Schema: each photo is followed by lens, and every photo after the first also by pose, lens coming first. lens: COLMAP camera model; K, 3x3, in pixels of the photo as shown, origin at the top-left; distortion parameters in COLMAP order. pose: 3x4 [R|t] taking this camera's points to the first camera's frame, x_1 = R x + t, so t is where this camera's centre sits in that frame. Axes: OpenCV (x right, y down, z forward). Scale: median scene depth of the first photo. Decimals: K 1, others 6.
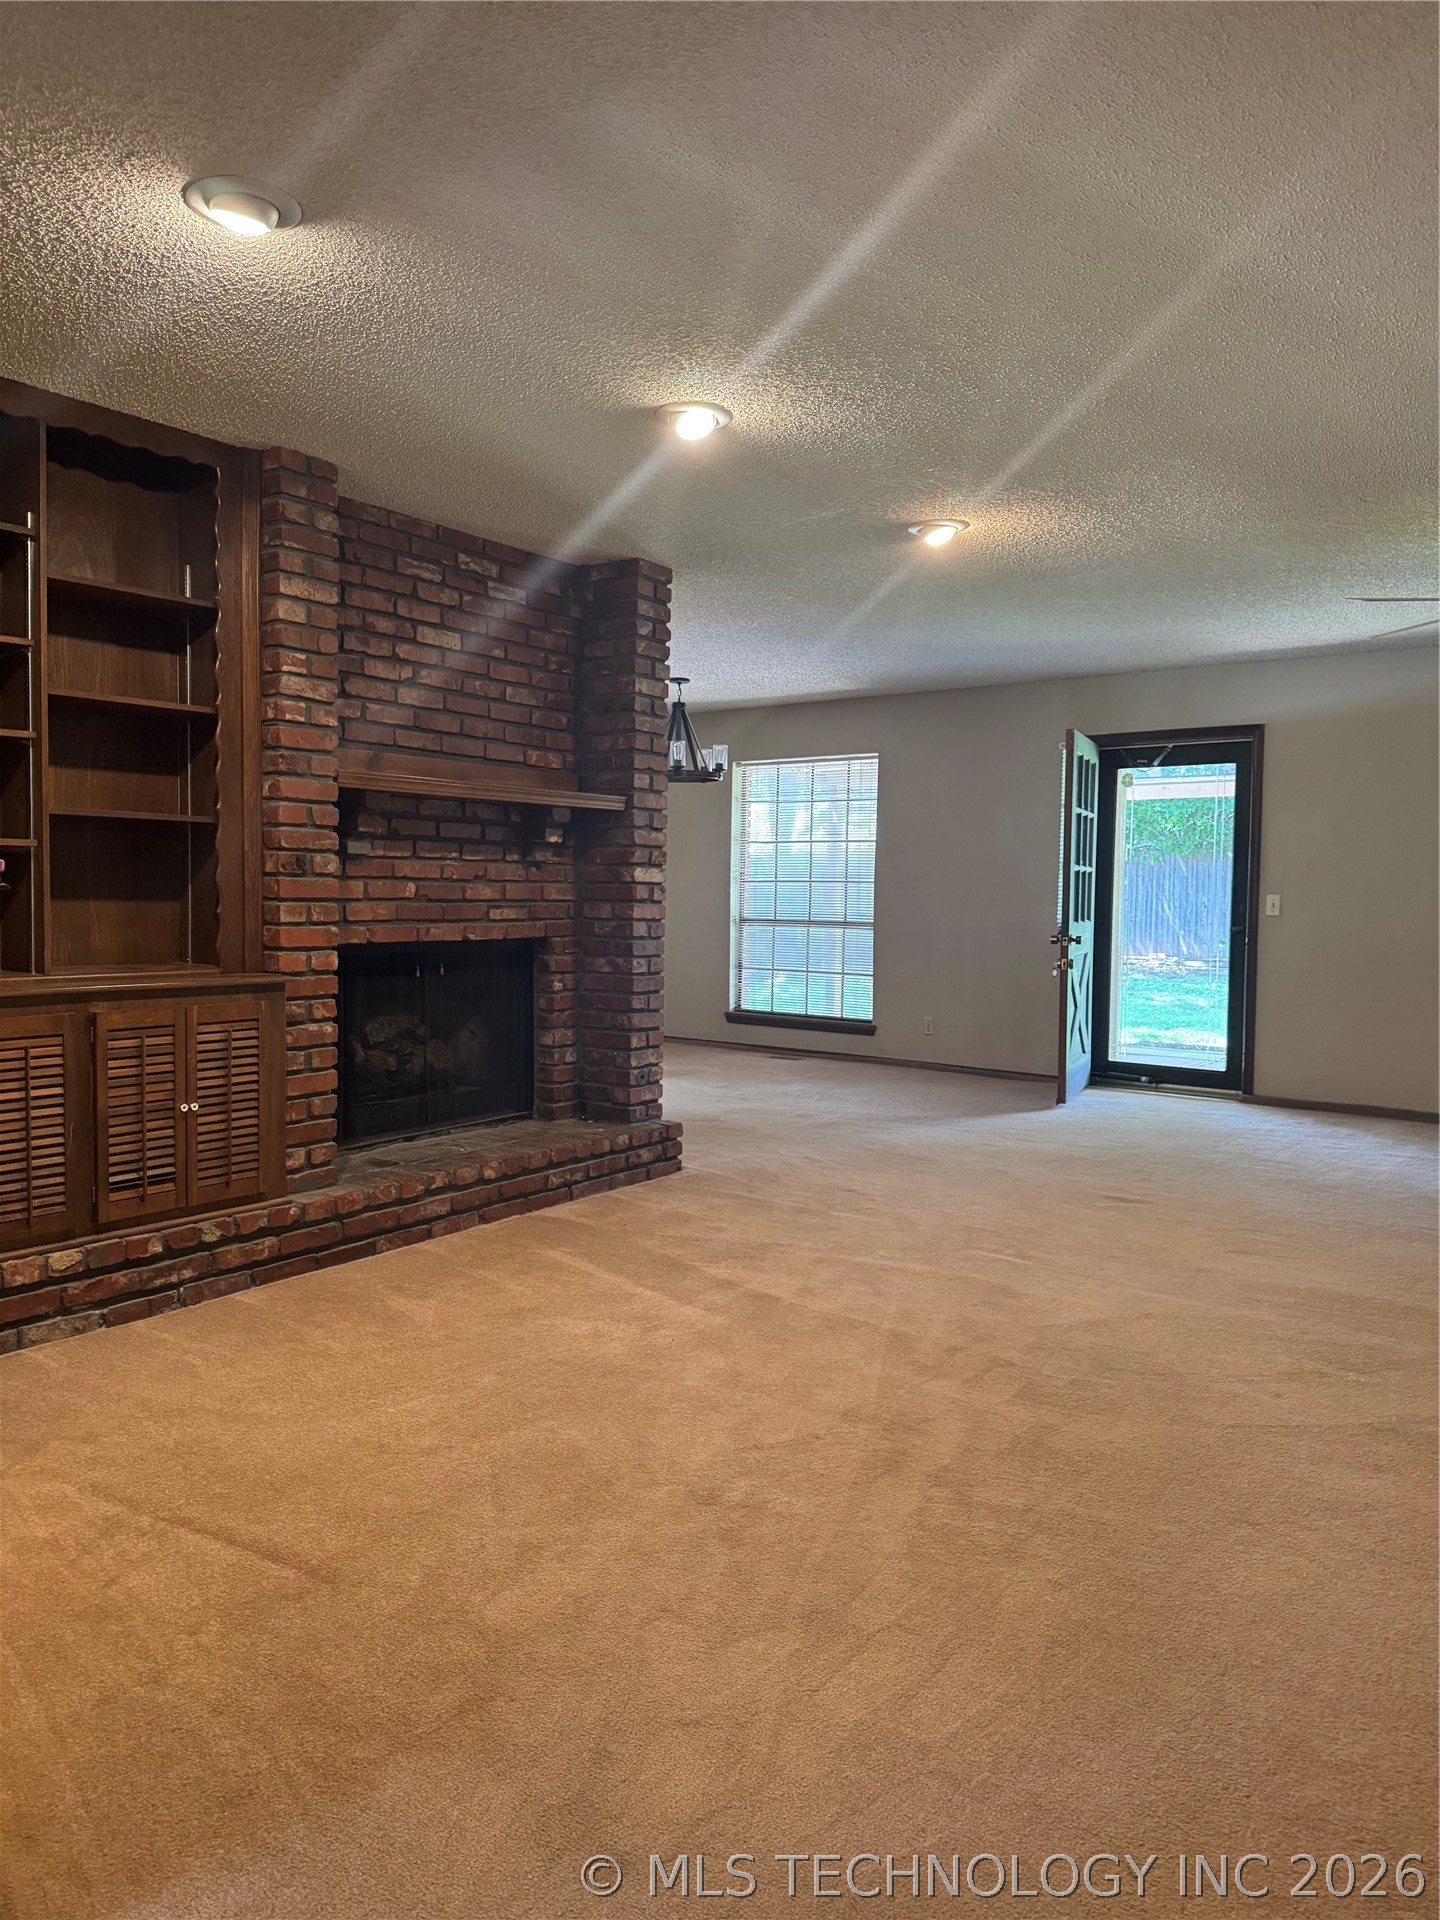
lens RADIAL K [[1356.8, 0, 715.7], [0, 1356.8, 971.6], [0, 0, 1]] dist [0.053274, -0.057944]
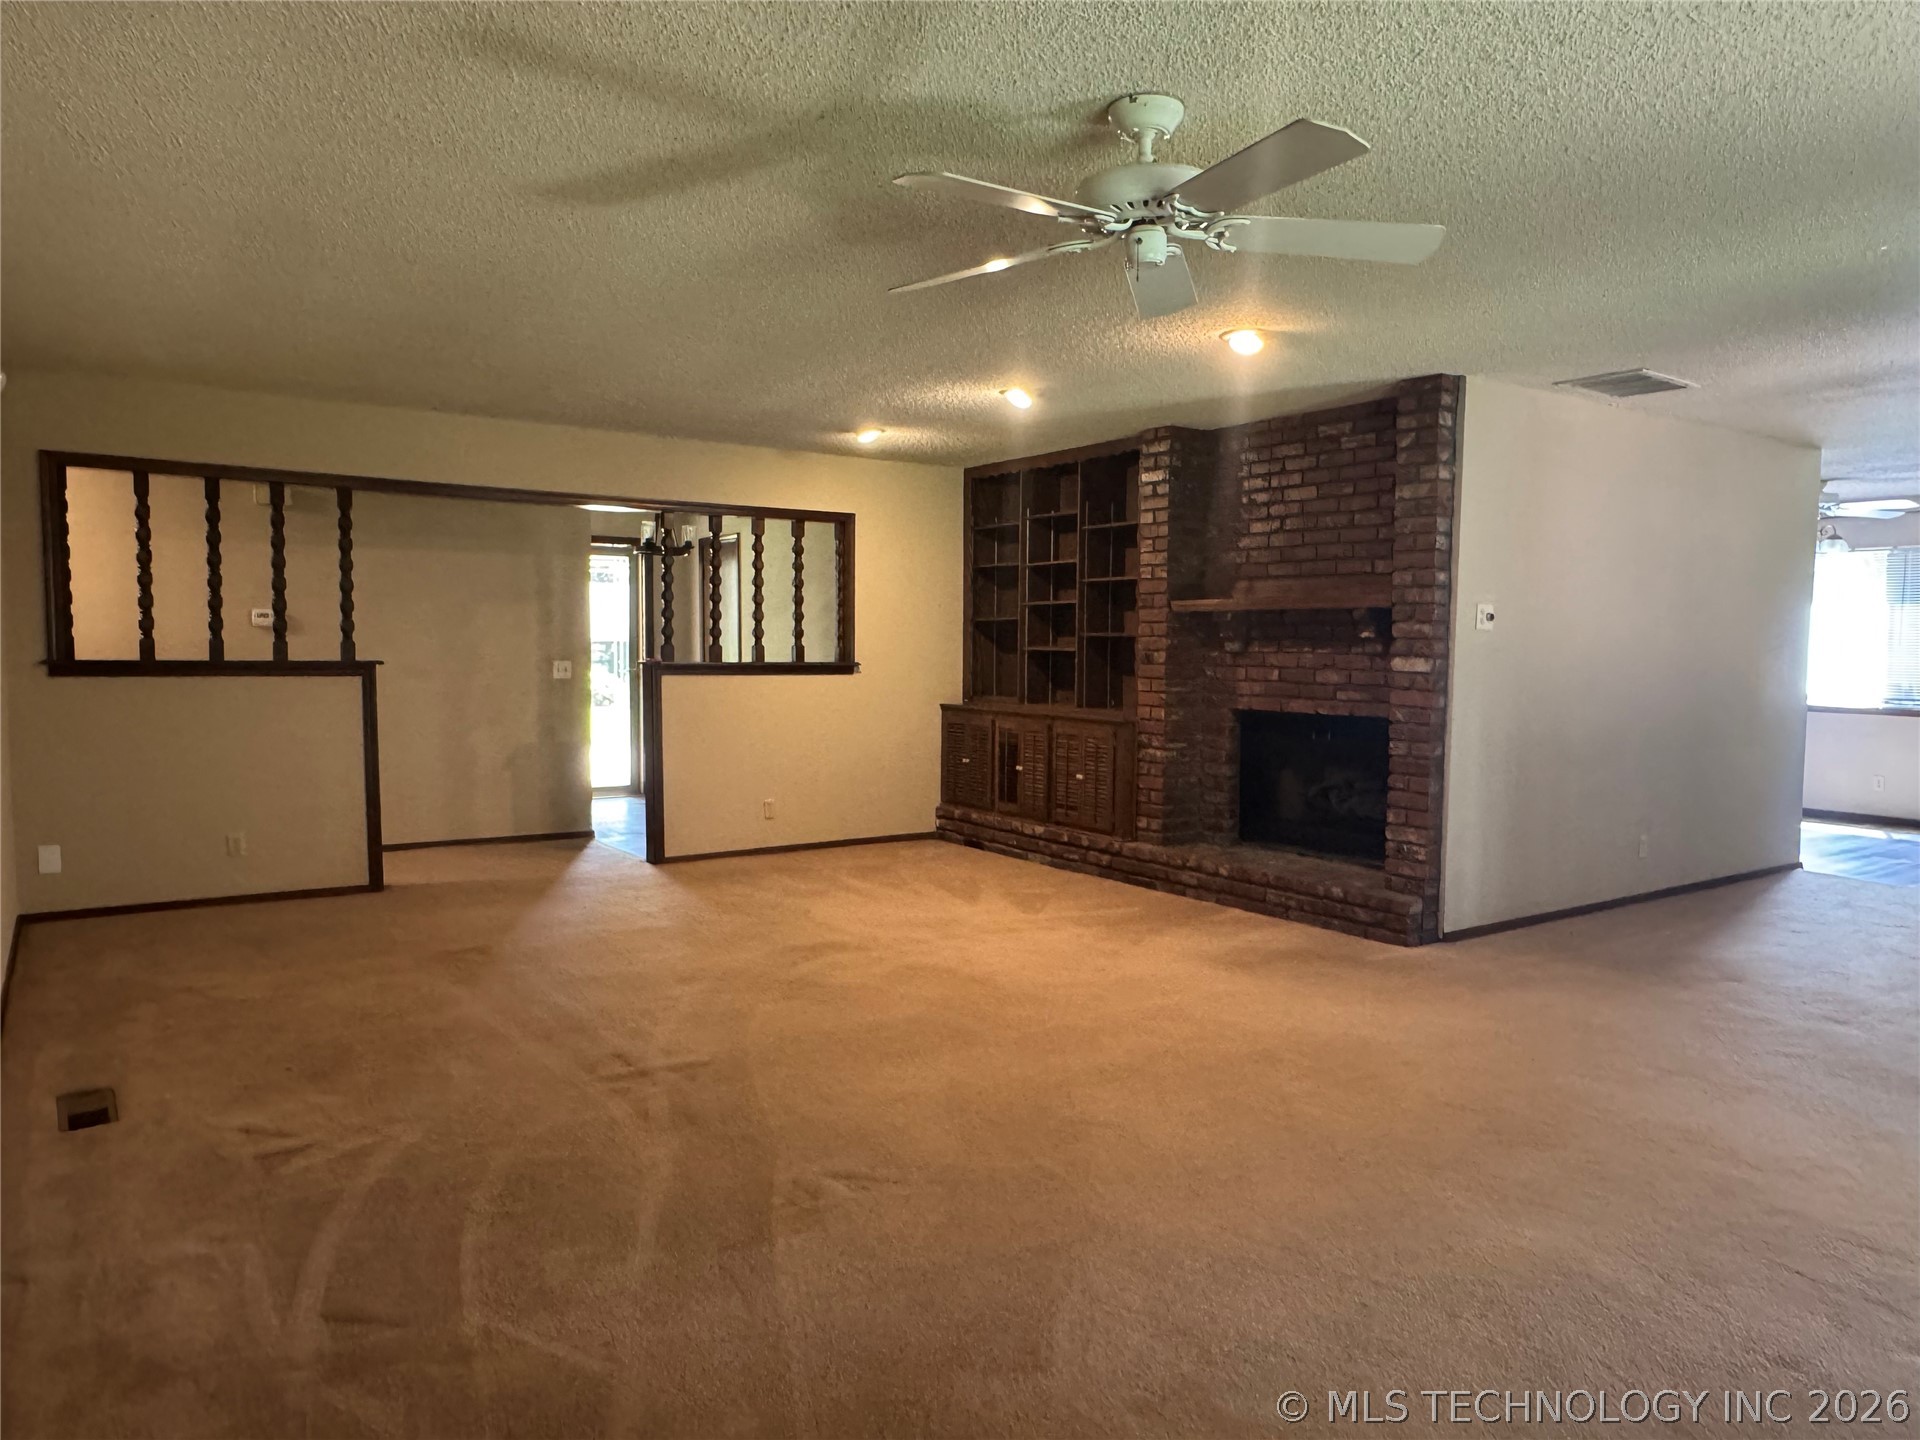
lens RADIAL K [[1253.6, 0, 956.1], [0, 1253.6, 716.0], [0, 0, 1]] dist [-0.005236, -0.000489]
pose [[-0.320116, 0.039409, -0.946558, 1.140922], [-0.070628, 0.995361, 0.065326, -0.079548], [0.944742, 0.087765, -0.315848, 1.108105]]
